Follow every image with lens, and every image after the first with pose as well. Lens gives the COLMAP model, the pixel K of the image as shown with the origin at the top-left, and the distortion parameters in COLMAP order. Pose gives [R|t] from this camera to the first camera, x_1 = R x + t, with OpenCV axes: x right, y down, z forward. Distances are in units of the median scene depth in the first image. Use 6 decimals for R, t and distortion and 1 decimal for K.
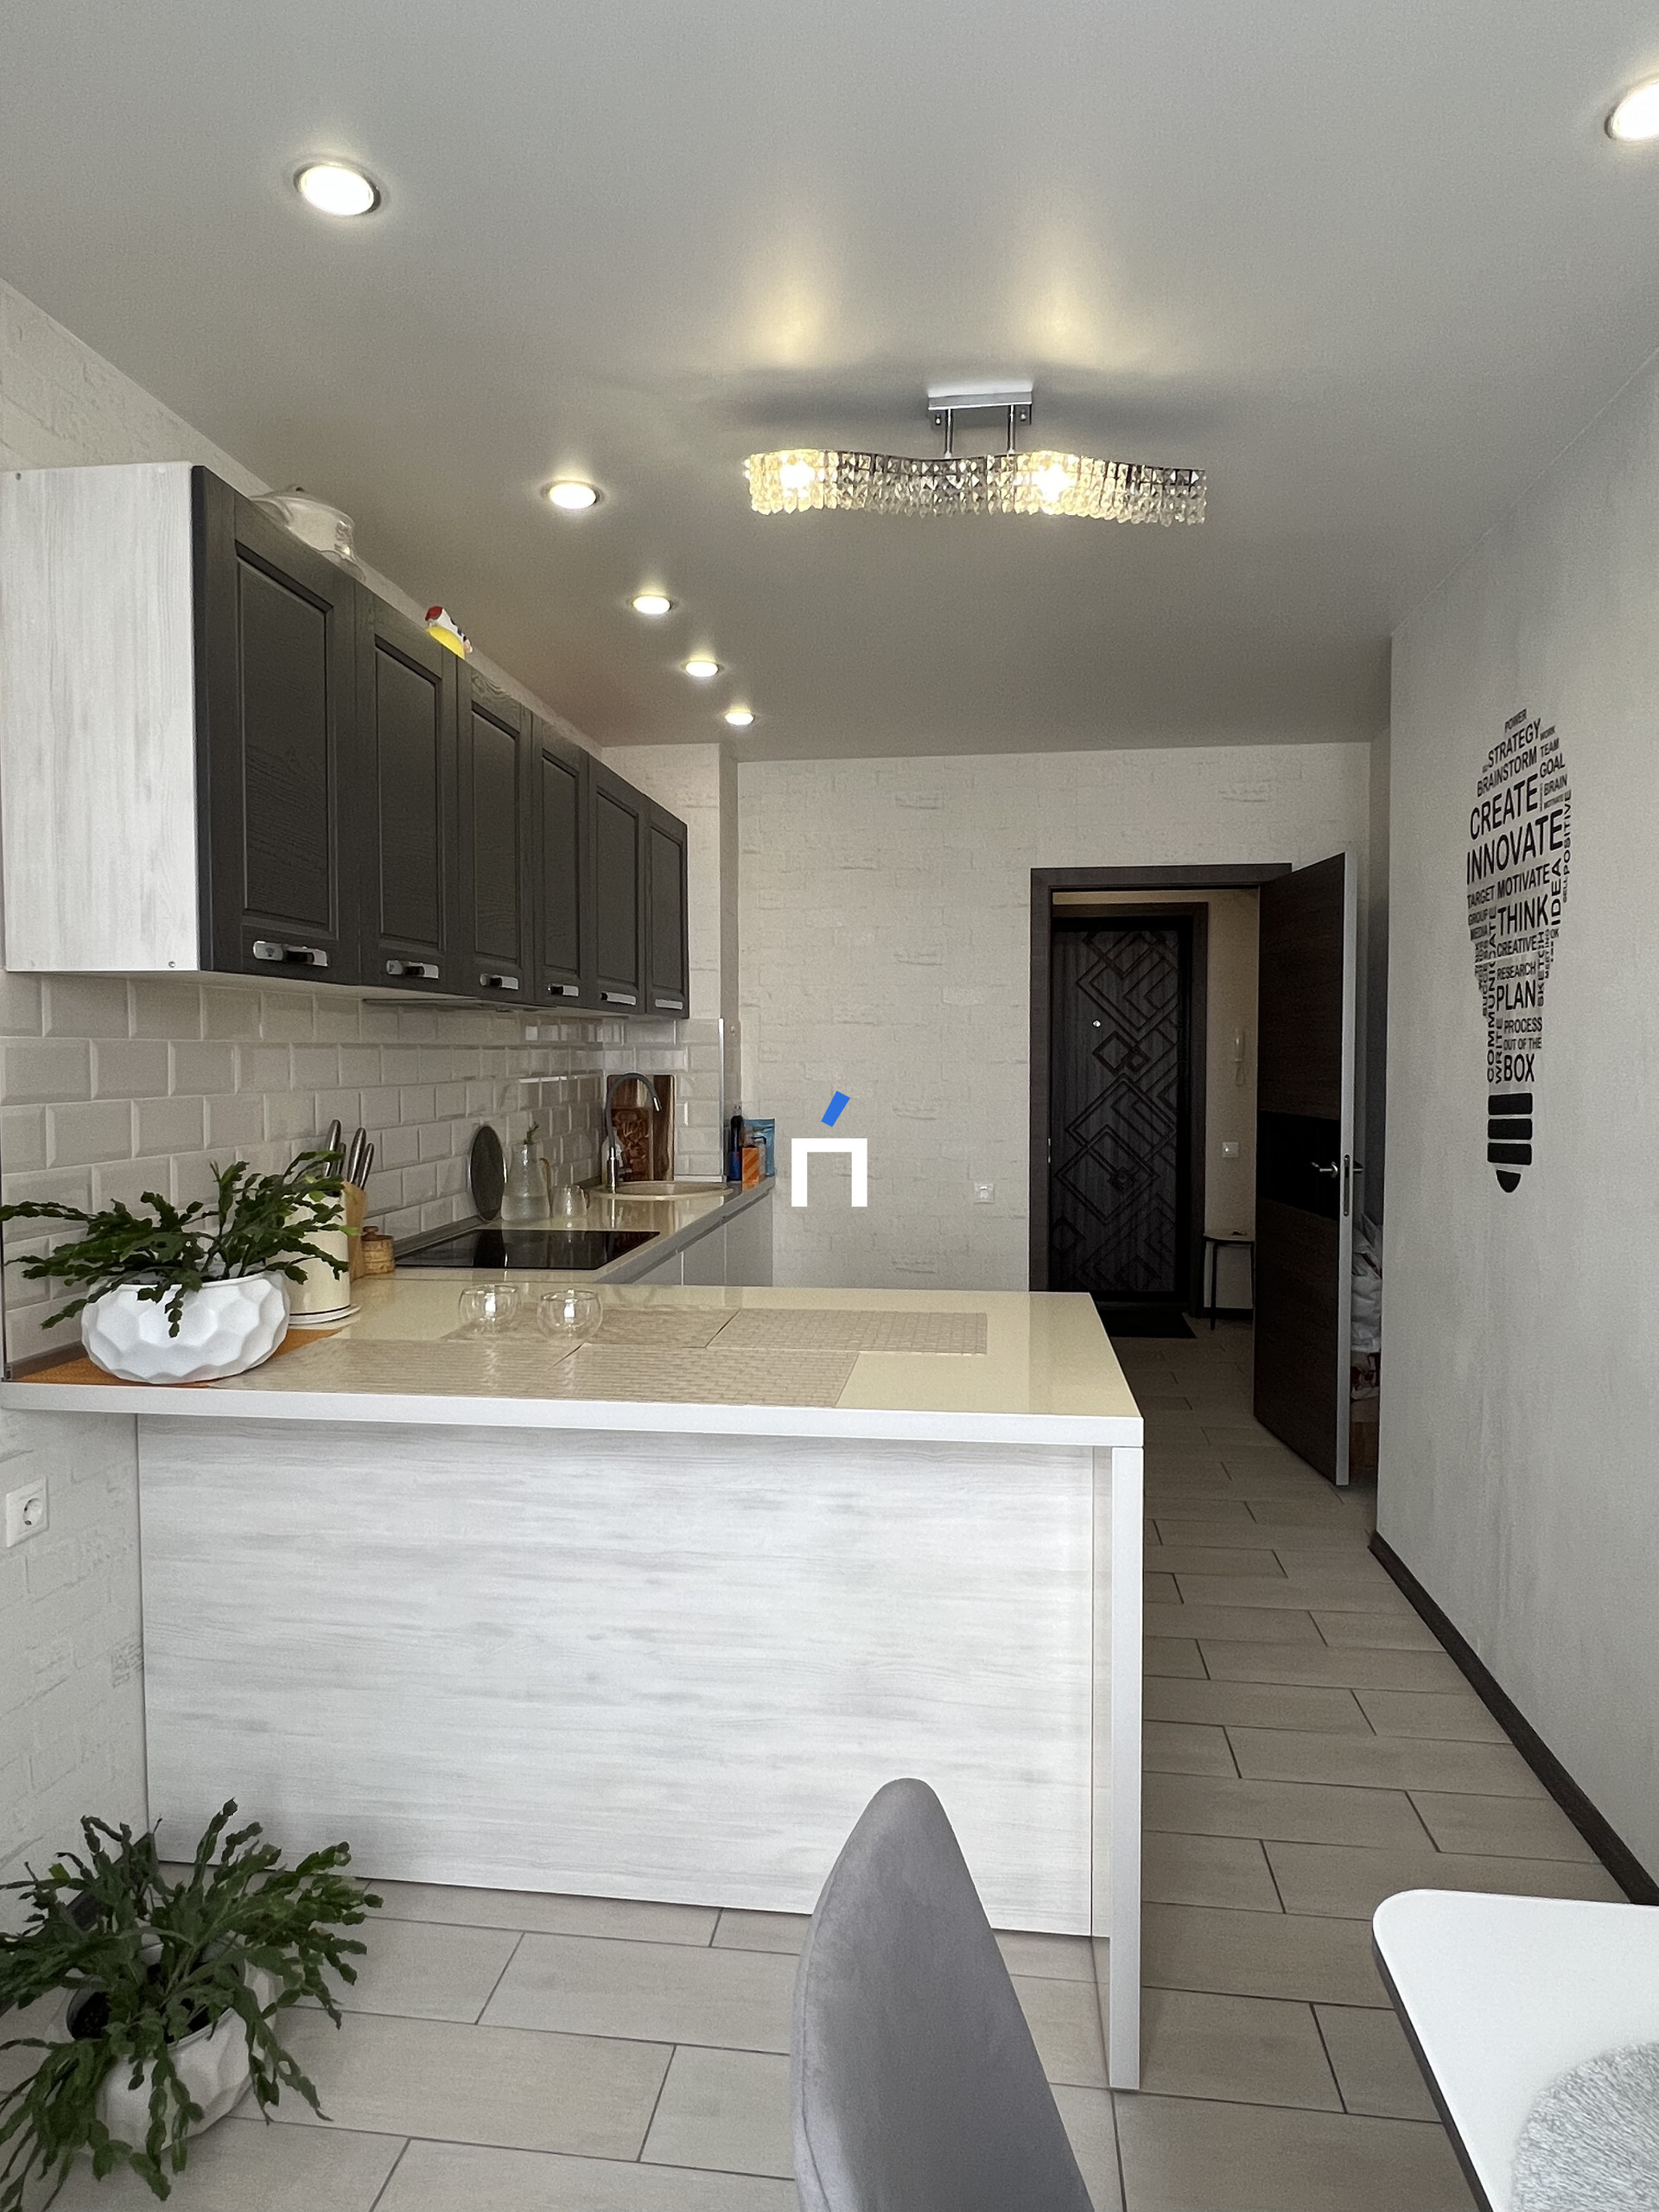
lens RADIAL K [[1316.8, 0, 827.9], [0, 1316.8, 1105.4], [0, 0, 1]] dist [-0.009762, 0.005630]
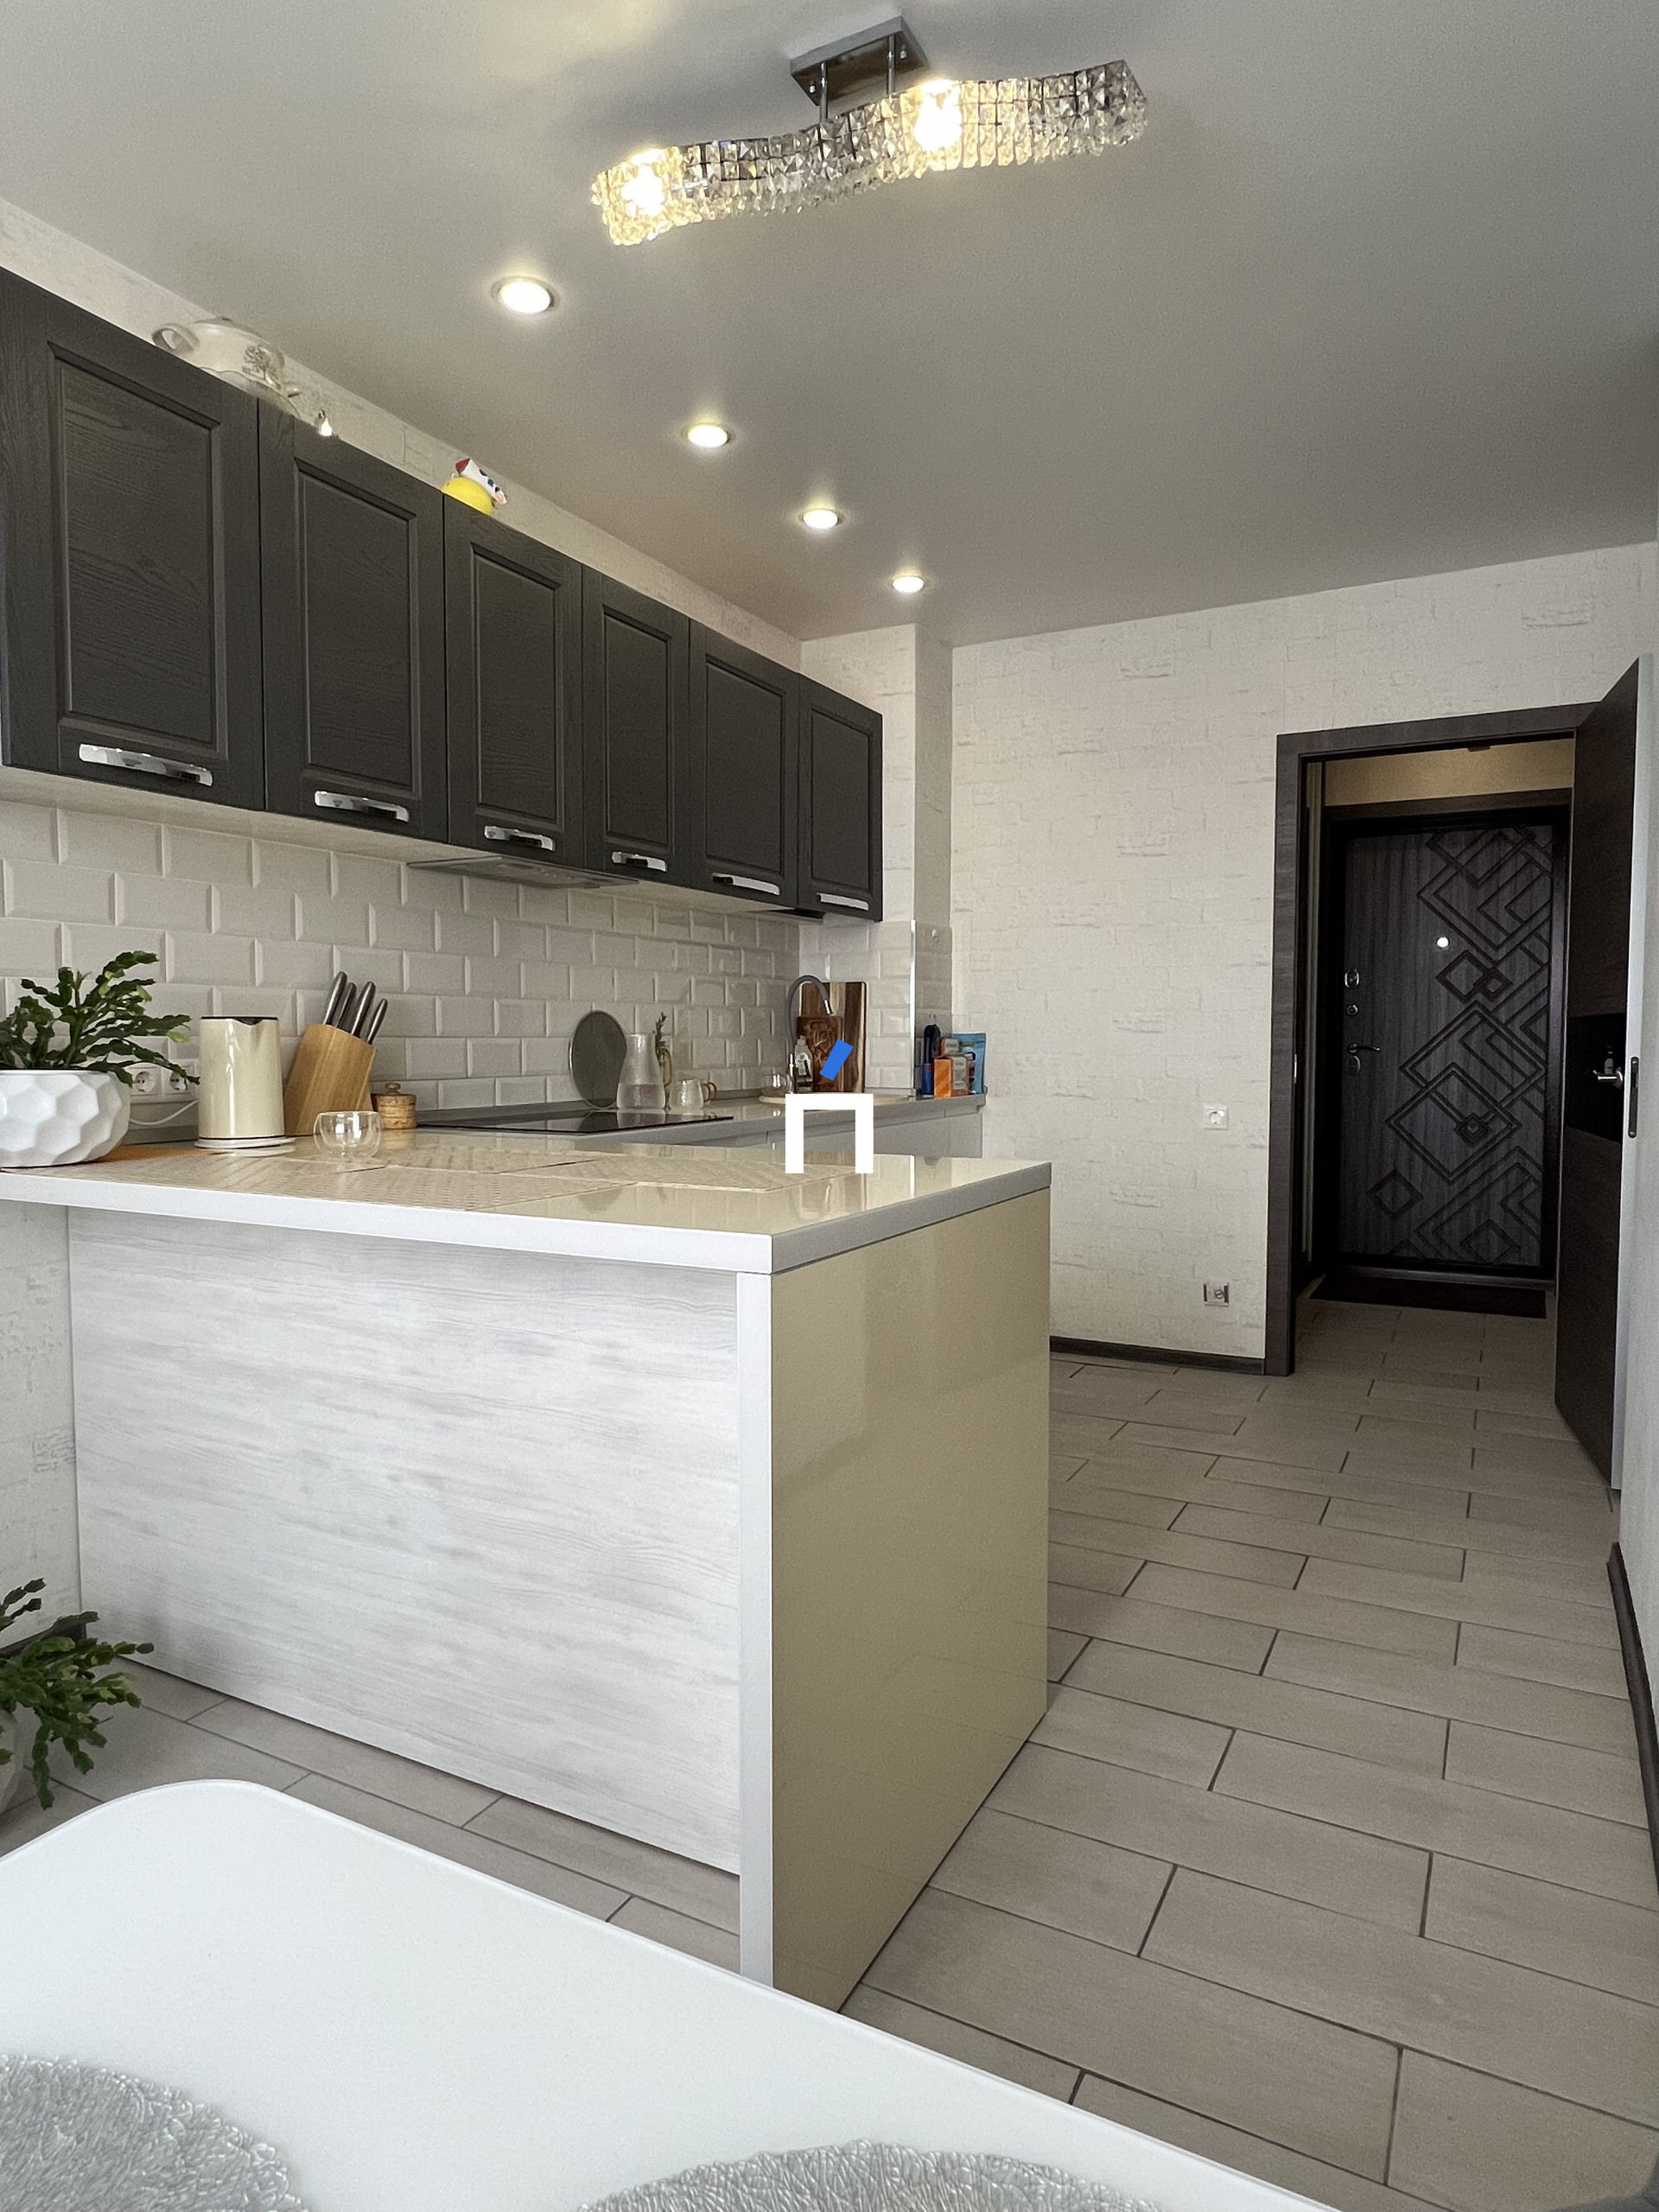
lens RADIAL K [[1316.8, 0, 816.5], [0, 1316.8, 1108.6], [0, 0, 1]] dist [-0.009762, 0.005630]
pose [[0.934206, 0.022329, -0.356034, 0.367968], [-0.017438, 0.999704, 0.016942, 0.102974], [0.356307, -0.009619, 0.934319, 0.201250]]
